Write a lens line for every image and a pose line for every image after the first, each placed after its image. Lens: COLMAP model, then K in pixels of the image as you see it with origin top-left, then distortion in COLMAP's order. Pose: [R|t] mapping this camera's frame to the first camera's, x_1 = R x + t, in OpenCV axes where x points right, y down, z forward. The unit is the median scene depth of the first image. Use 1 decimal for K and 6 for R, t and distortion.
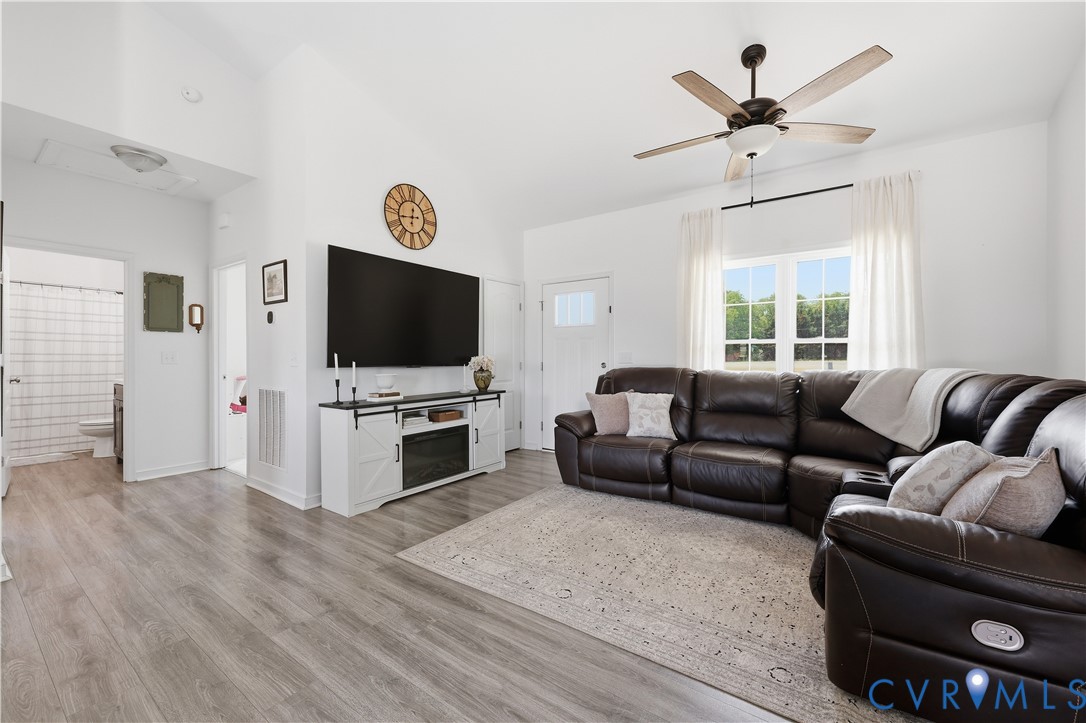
lens RADIAL K [[442.1, 0, 538.9], [0, 442.1, 361.1], [0, 0, 1]] dist [-0.000820, -0.000116]
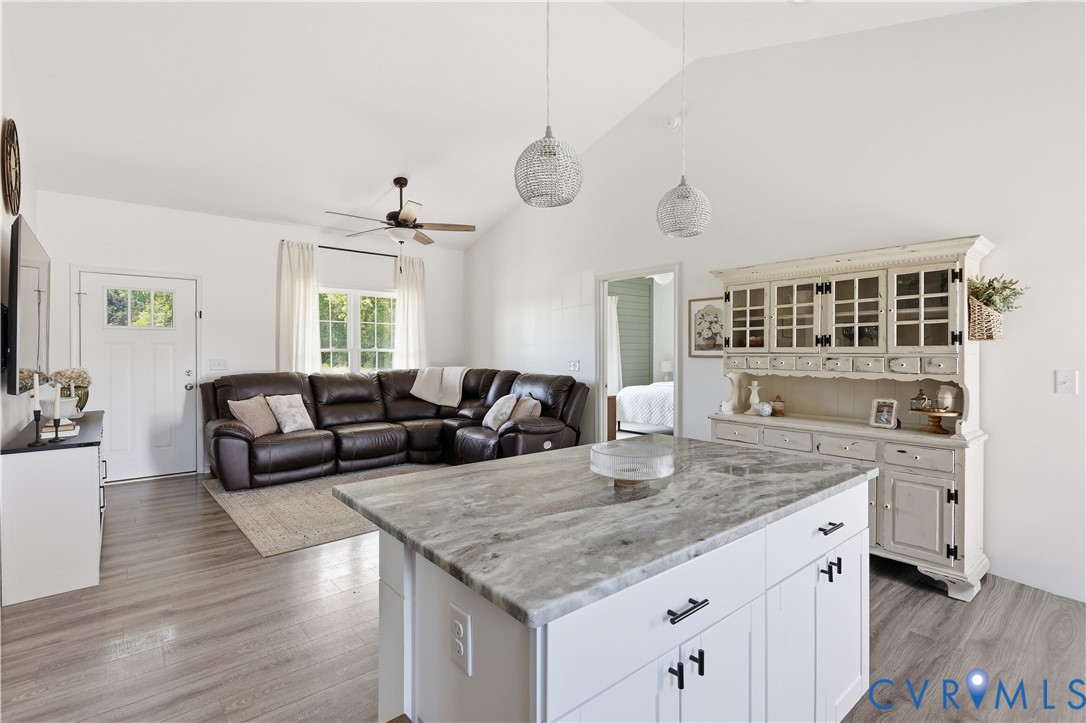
lens RADIAL K [[511.3, 0, 535.4], [0, 511.3, 355.1], [0, 0, 1]] dist [-0.002477, 0.001813]
pose [[0.240402, -0.011017, 0.970611, -1.089091], [0.010131, 0.999910, 0.008840, -0.045618], [-0.970621, 0.007708, 0.240491, 0.045109]]
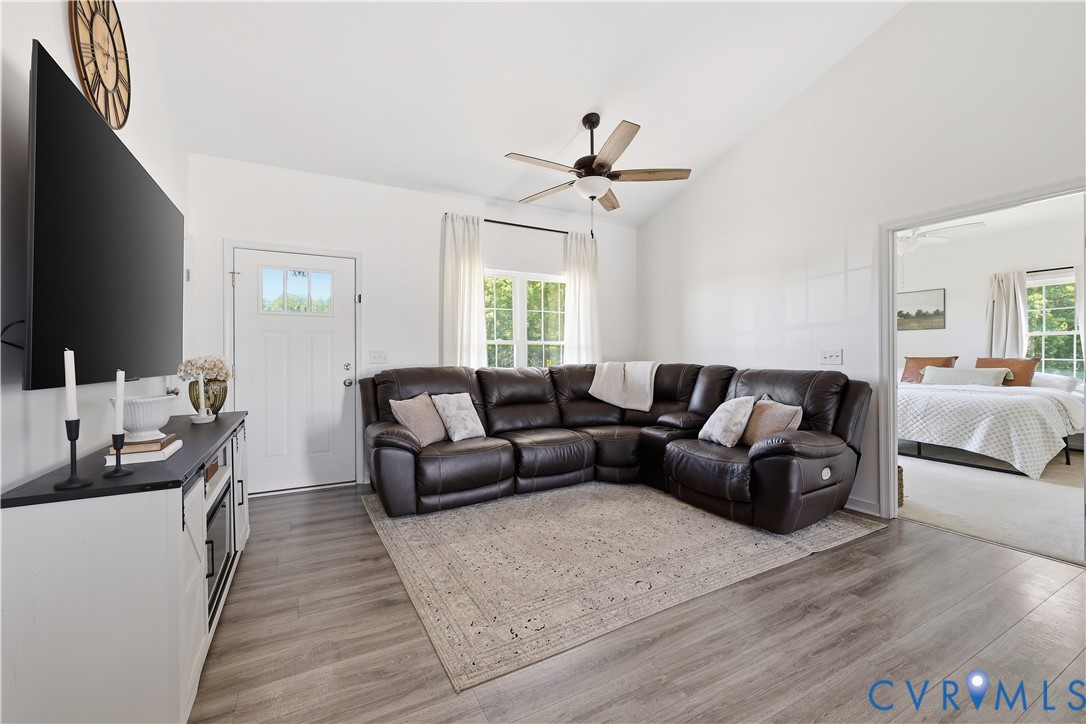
lens RADIAL K [[442.1, 0, 537.3], [0, 442.1, 357.7], [0, 0, 1]] dist [-0.000820, -0.000116]
pose [[0.434607, -0.007828, 0.900586, -0.643797], [0.014649, 0.999891, 0.001622, -0.005190], [-0.900501, 0.012487, 0.434674, 0.510089]]
